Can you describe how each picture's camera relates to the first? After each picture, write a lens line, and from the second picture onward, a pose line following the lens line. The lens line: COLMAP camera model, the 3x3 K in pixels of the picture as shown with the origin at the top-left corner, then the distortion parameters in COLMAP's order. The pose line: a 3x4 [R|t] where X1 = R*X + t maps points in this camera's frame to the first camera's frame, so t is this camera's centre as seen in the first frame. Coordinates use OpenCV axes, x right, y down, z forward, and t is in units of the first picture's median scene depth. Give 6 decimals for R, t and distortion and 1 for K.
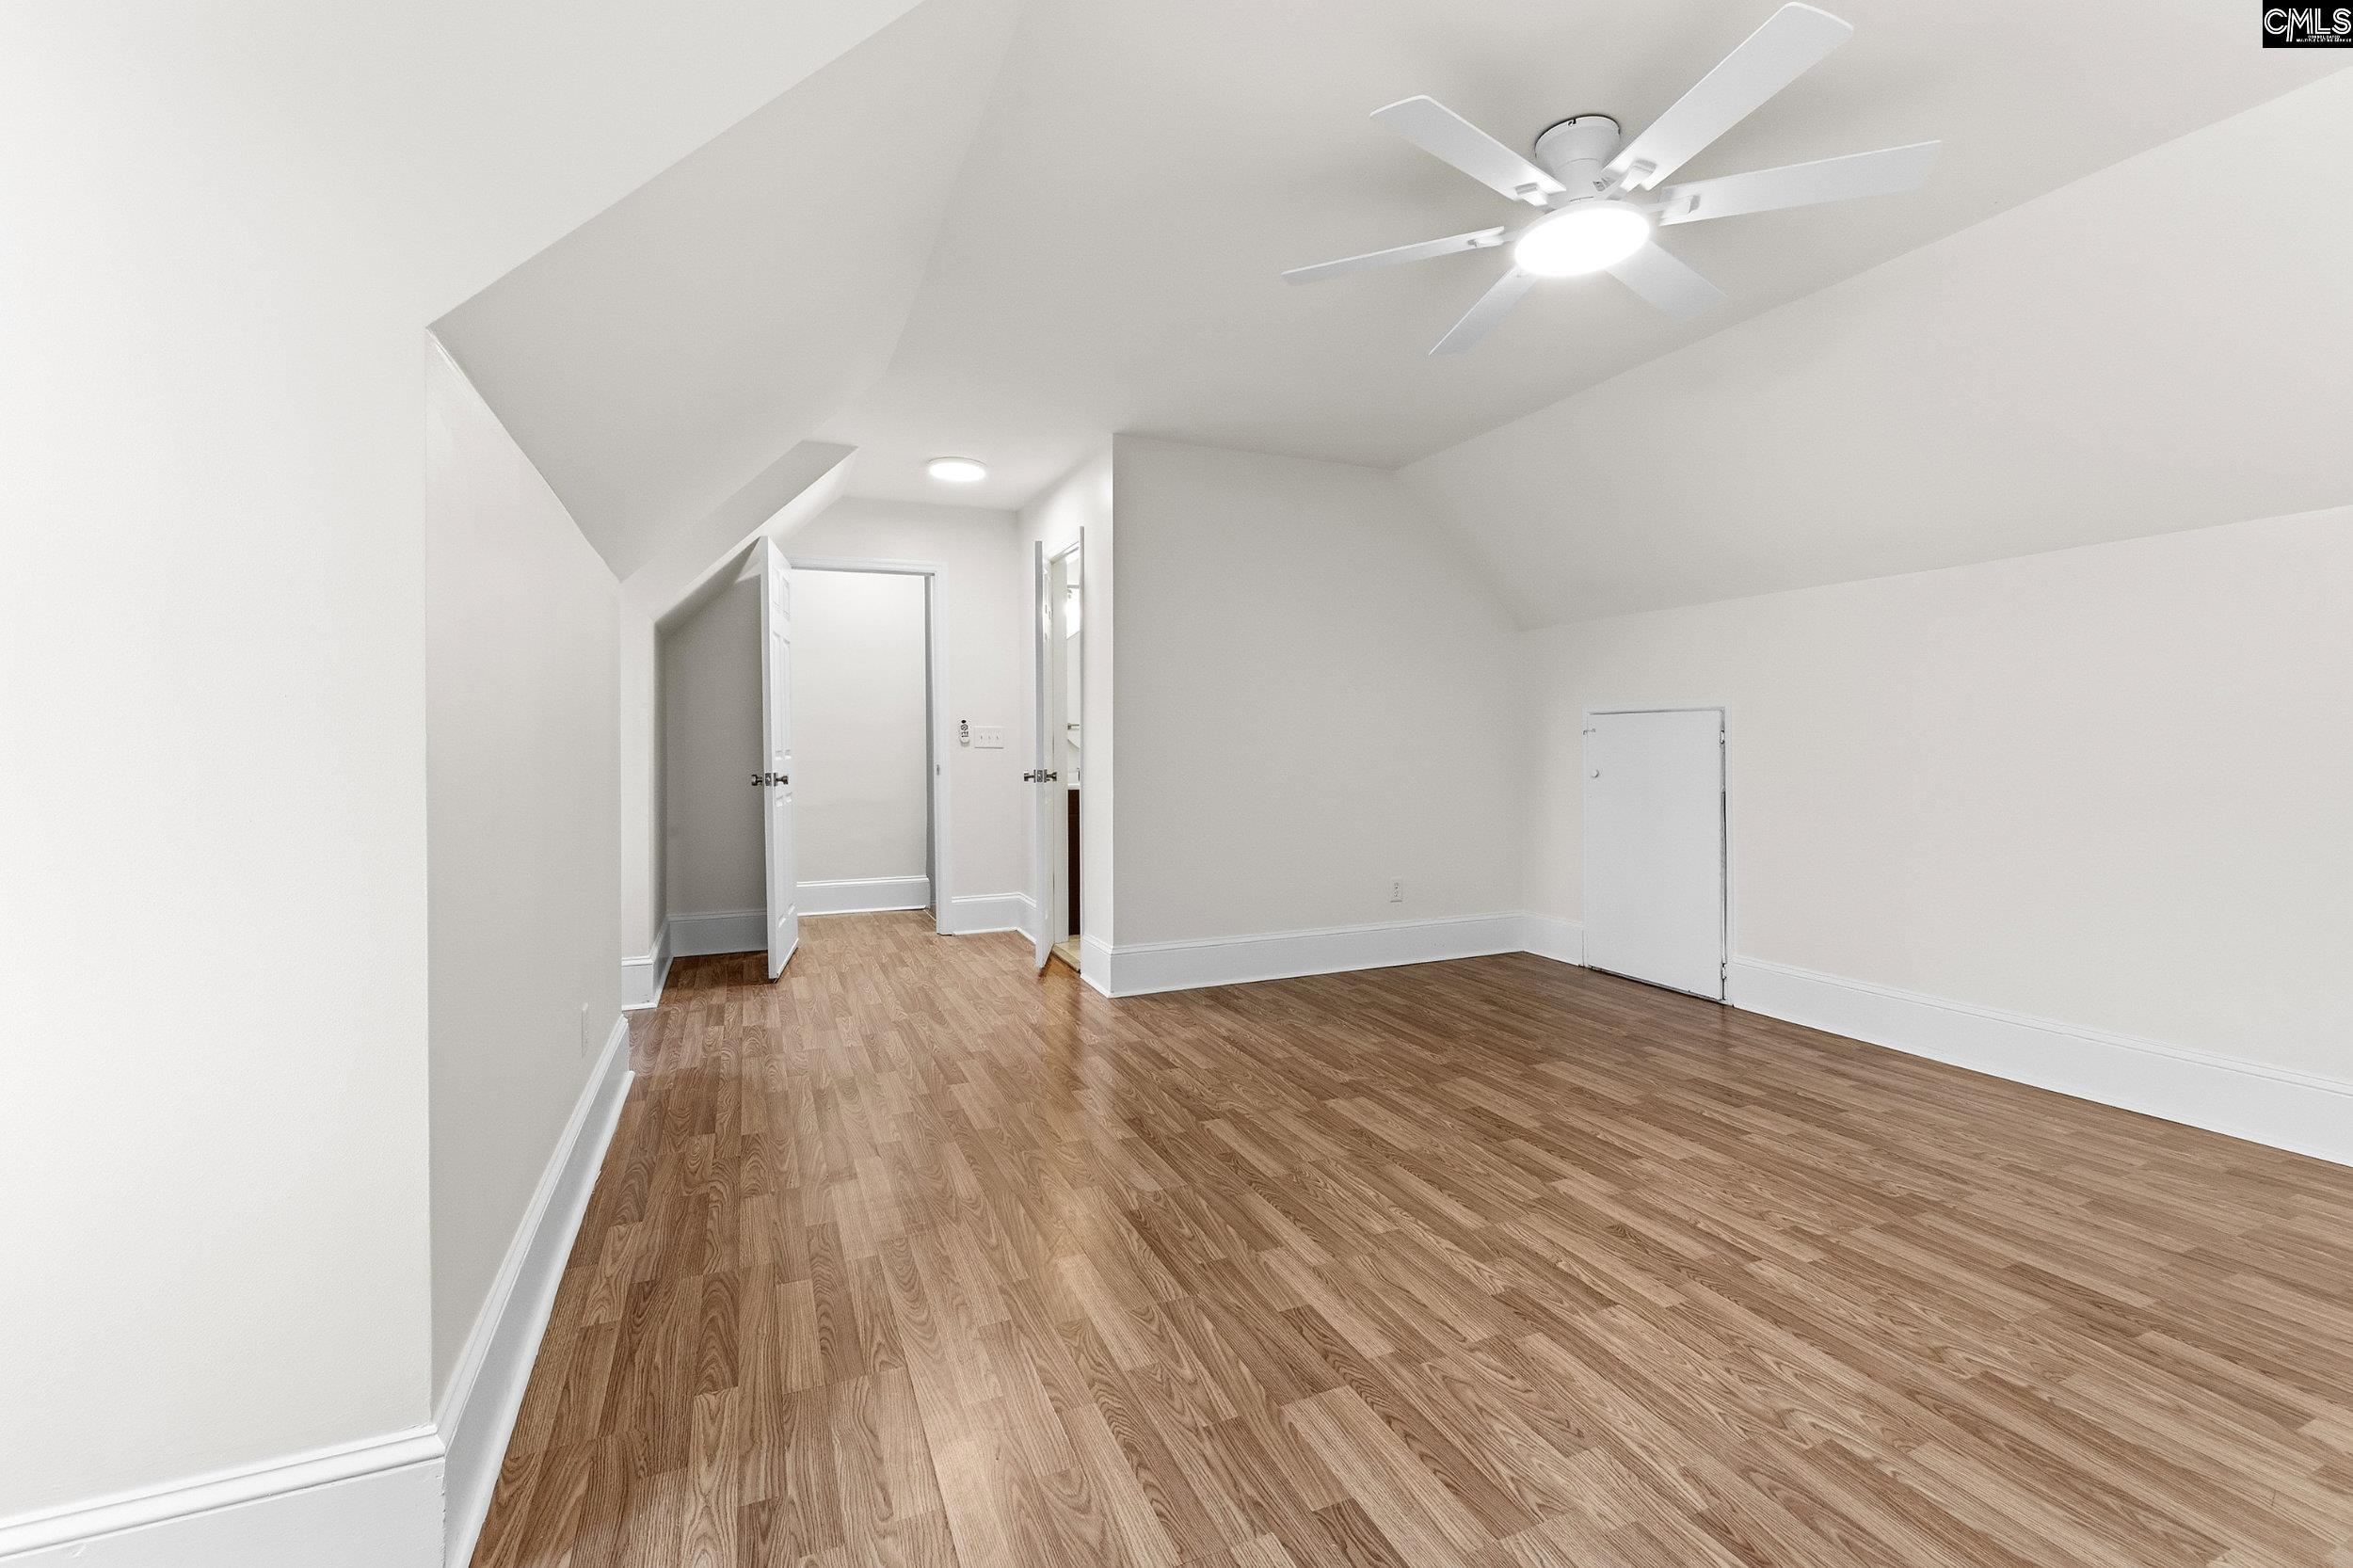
lens RADIAL K [[1004.0, 0, 1179.1], [0, 1004.0, 775.7], [0, 0, 1]] dist [-0.006252, -0.000475]
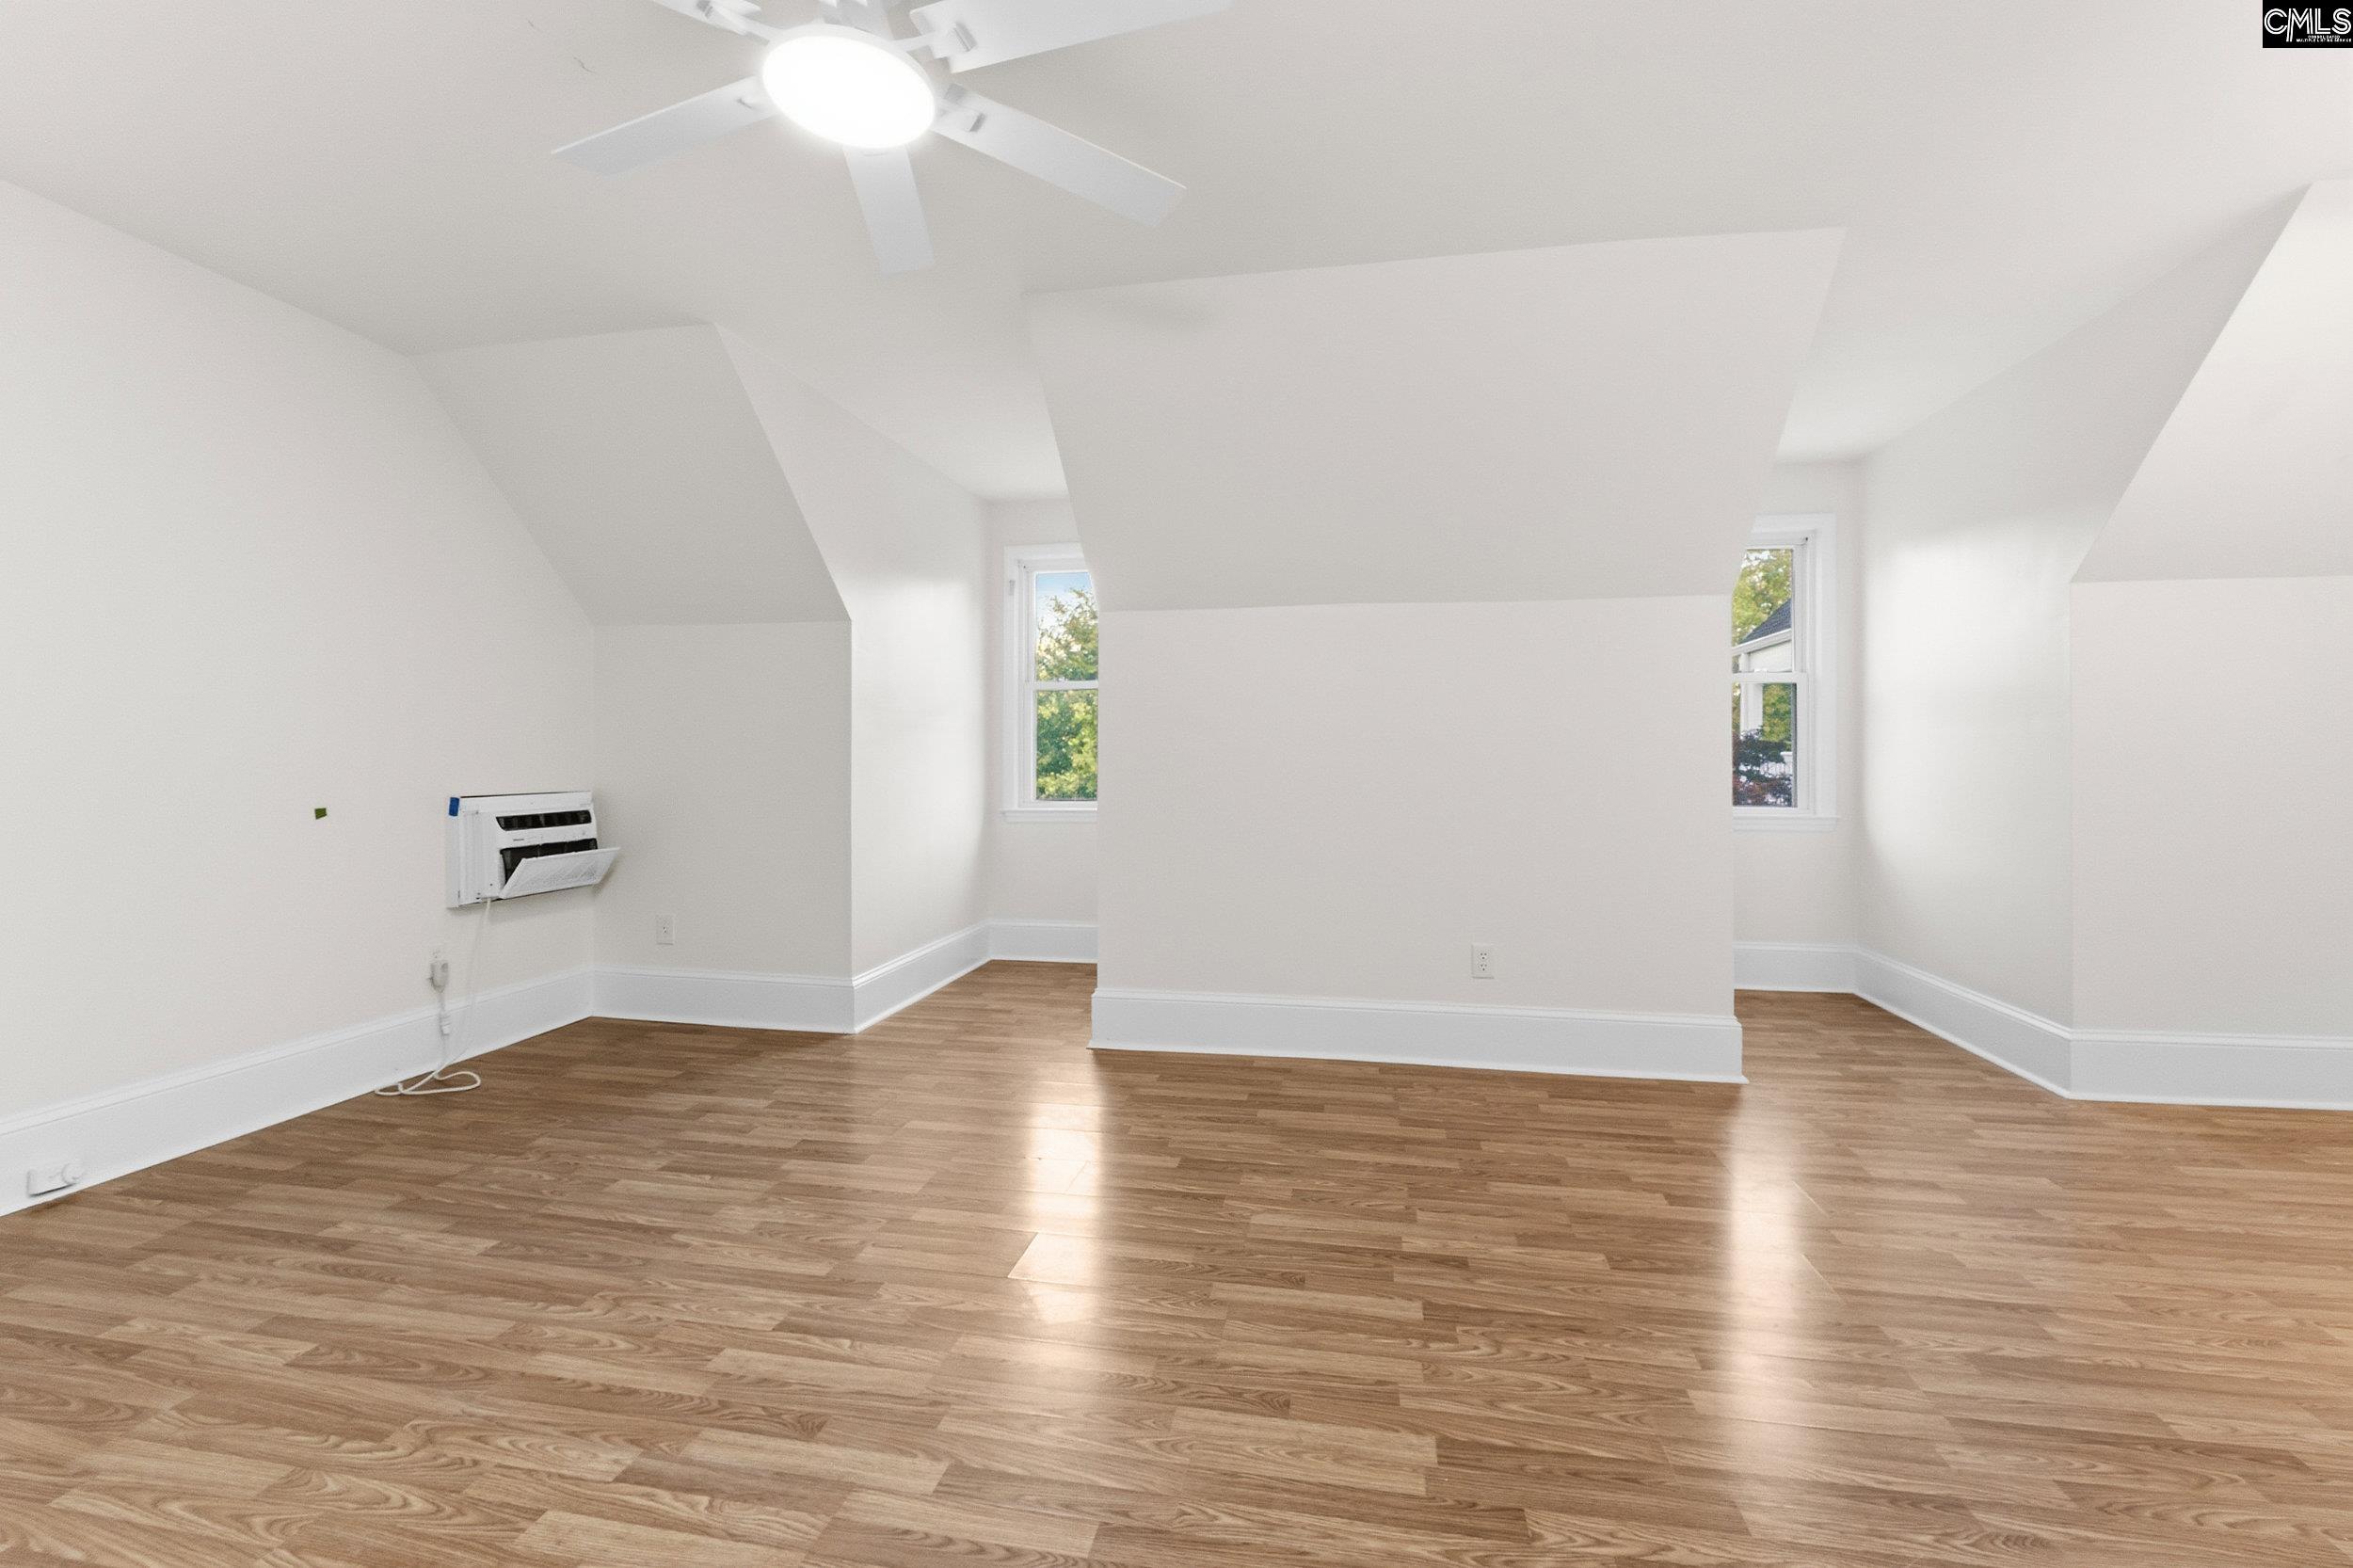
lens RADIAL K [[1010.2, 0, 1185.1], [0, 1010.2, 786.2], [0, 0, 1]] dist [-0.003535, -0.000968]
pose [[-0.552449, 0.027500, -0.833093, 0.851072], [-0.020633, 0.998698, 0.046649, -0.046075], [0.833291, 0.042960, -0.551163, 1.547244]]
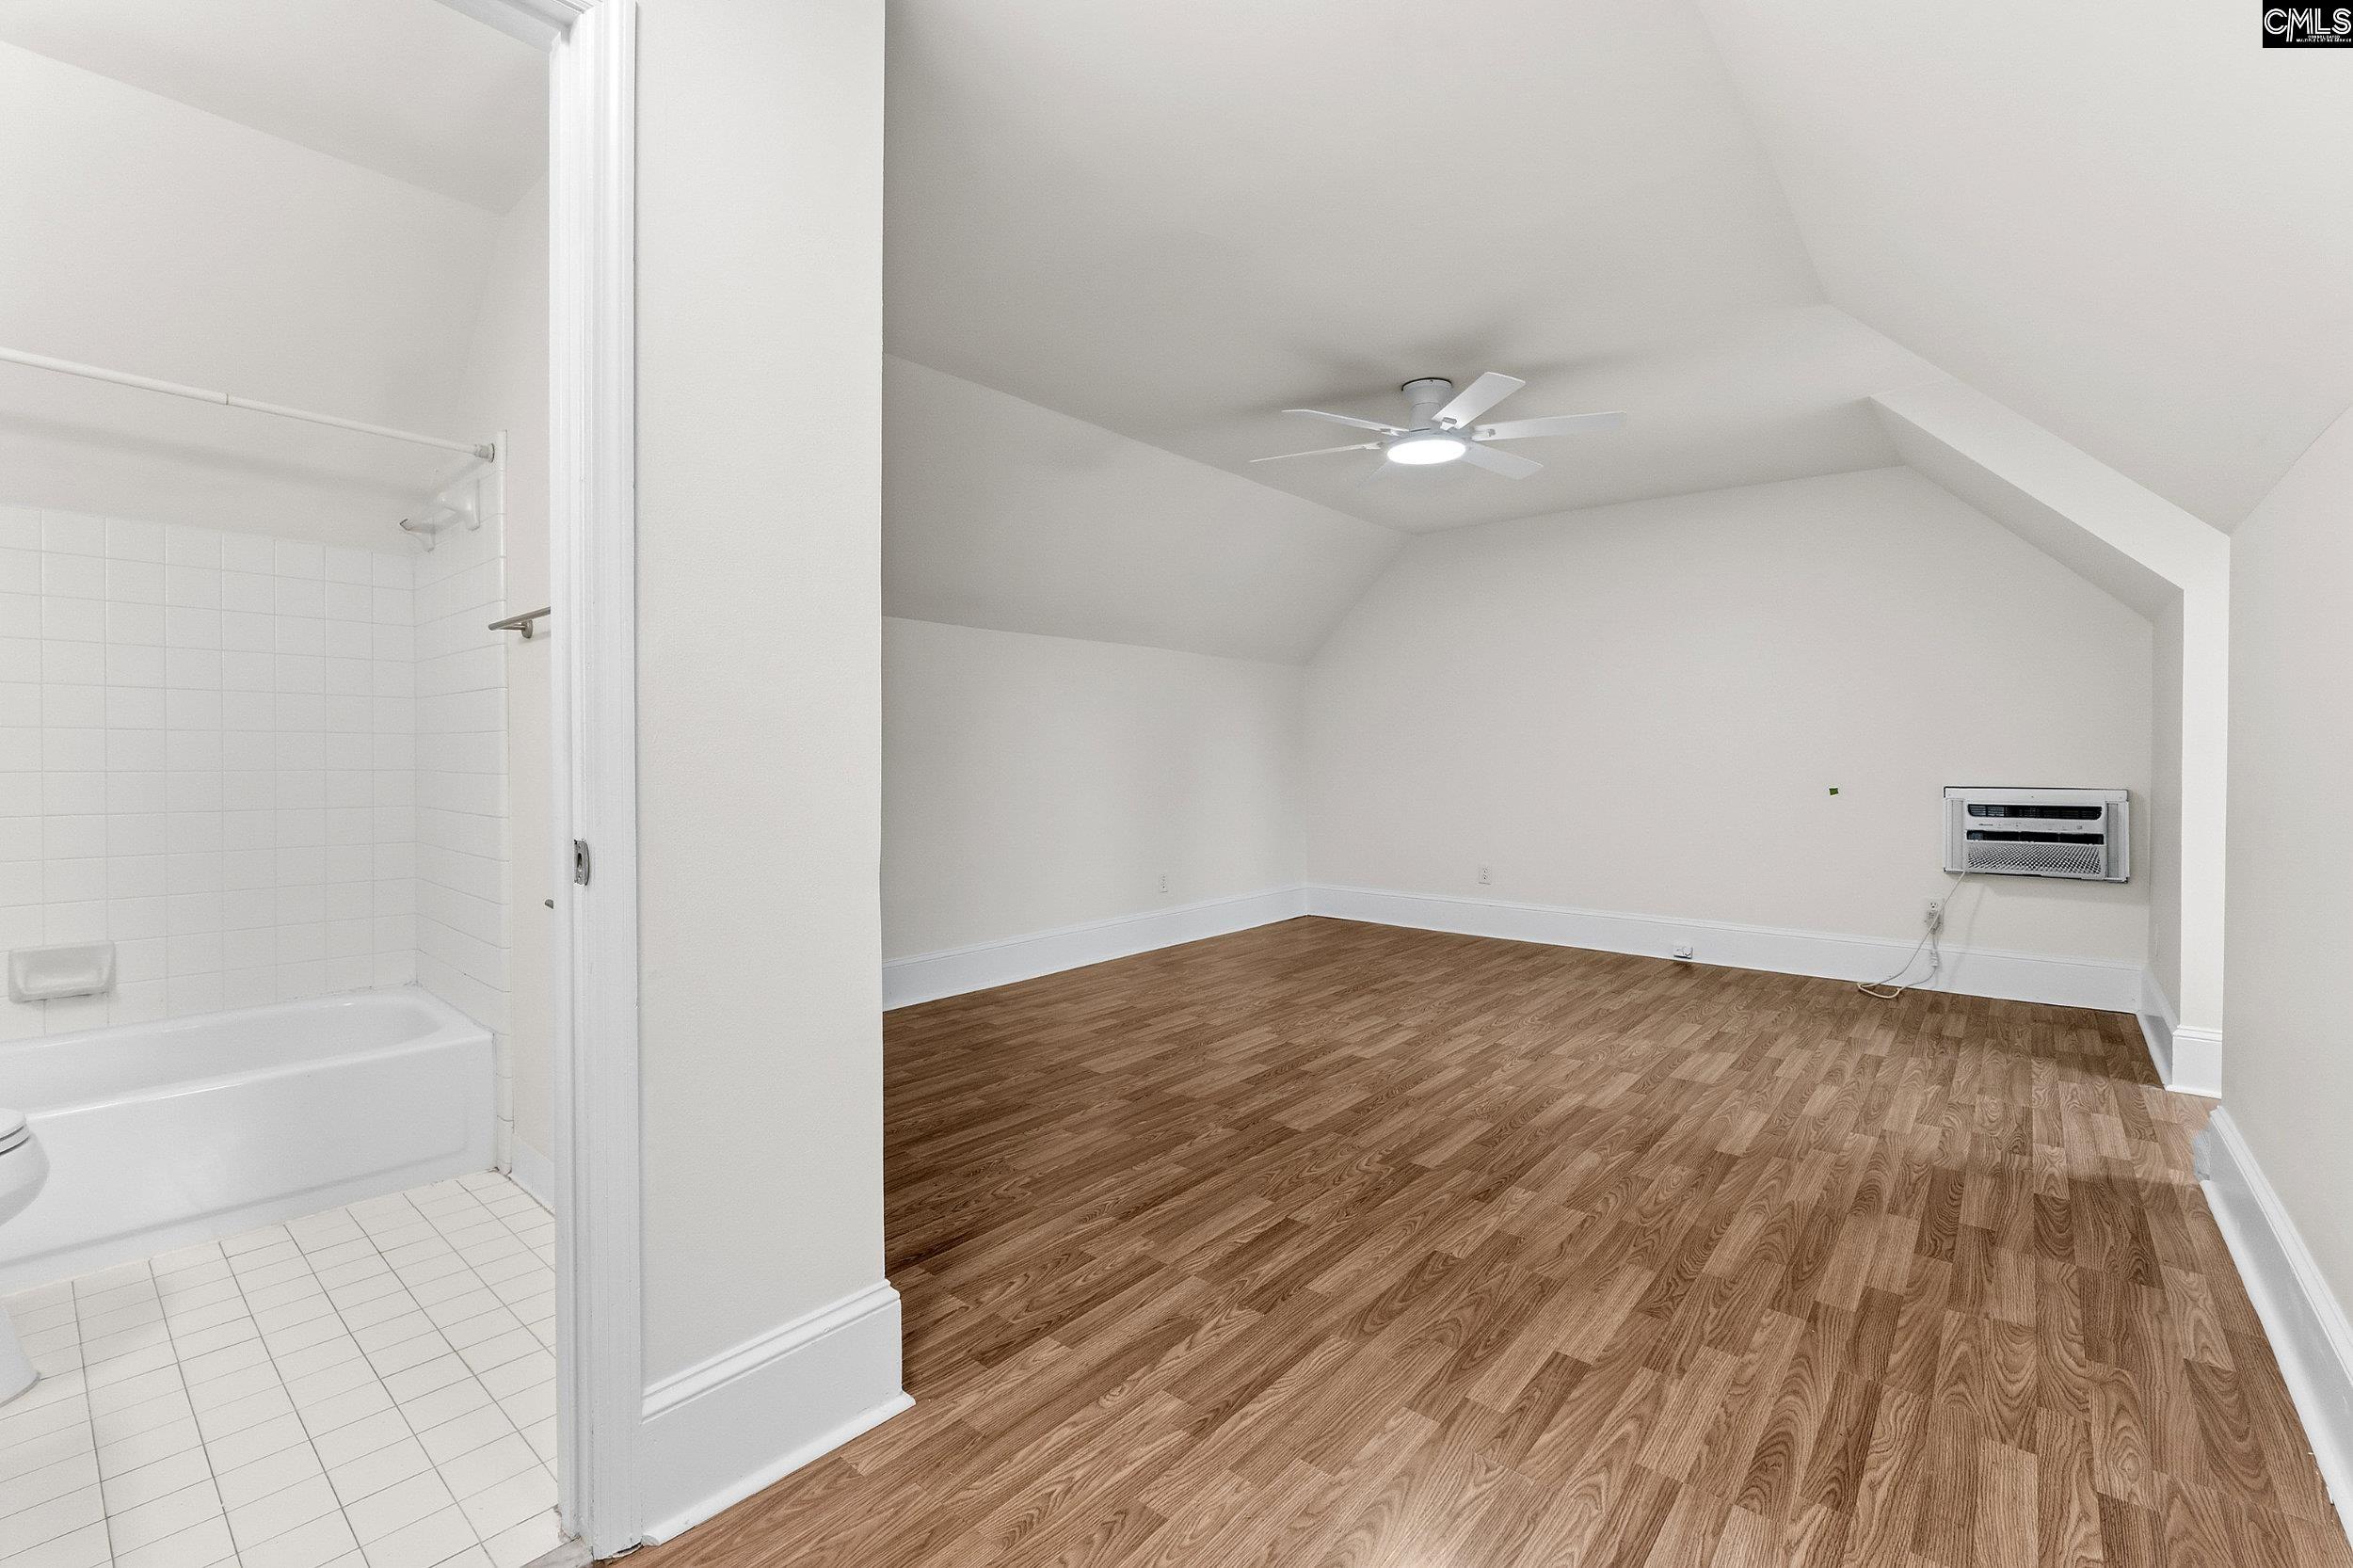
lens RADIAL K [[1004.0, 0, 1179.1], [0, 1004.0, 775.7], [0, 0, 1]] dist [-0.006252, -0.000475]
pose [[-0.444647, -0.013829, 0.895599, -0.867046], [0.028028, 0.999176, 0.029343, -0.058111], [-0.895267, 0.038149, -0.443894, 2.009887]]
